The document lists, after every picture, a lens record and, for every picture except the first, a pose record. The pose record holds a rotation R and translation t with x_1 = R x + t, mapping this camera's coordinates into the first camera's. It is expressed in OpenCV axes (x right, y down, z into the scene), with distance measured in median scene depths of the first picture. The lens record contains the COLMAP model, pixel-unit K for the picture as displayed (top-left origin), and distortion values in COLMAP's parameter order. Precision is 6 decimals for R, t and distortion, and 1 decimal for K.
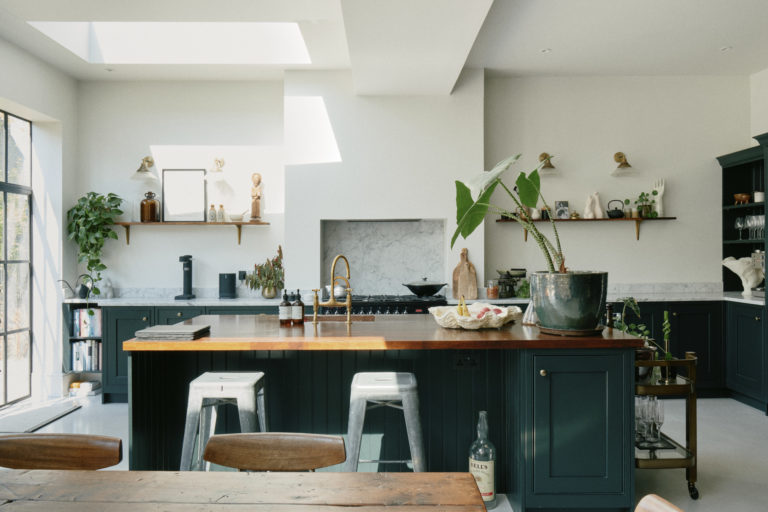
lens RADIAL K [[563.0, 0, 384.3], [0, 563.0, 260.2], [0, 0, 1]] dist [-0.007889, -0.001923]
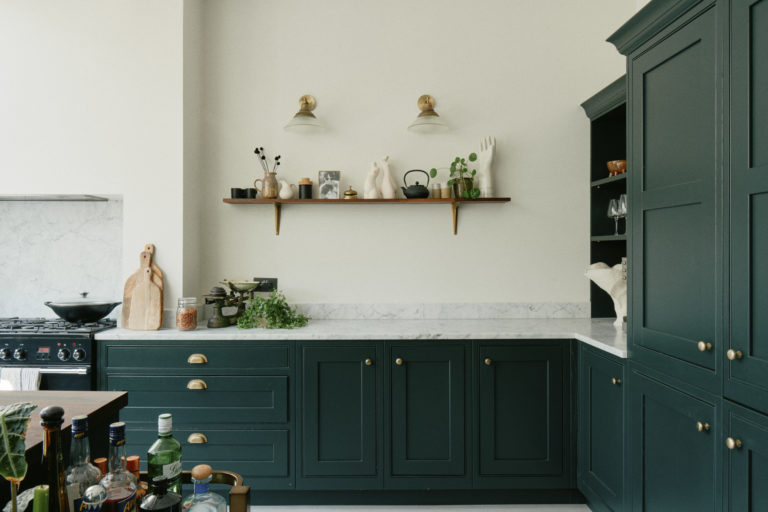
lens RADIAL K [[542.3, 0, 352.1], [0, 542.3, 251.8], [0, 0, 1]] dist [0.001064, -0.002712]
pose [[0.999913, 0.010819, -0.007573, 0.347635], [-0.010864, 0.999923, -0.006016, -0.011469], [0.007507, 0.006098, 0.999953, 0.398632]]
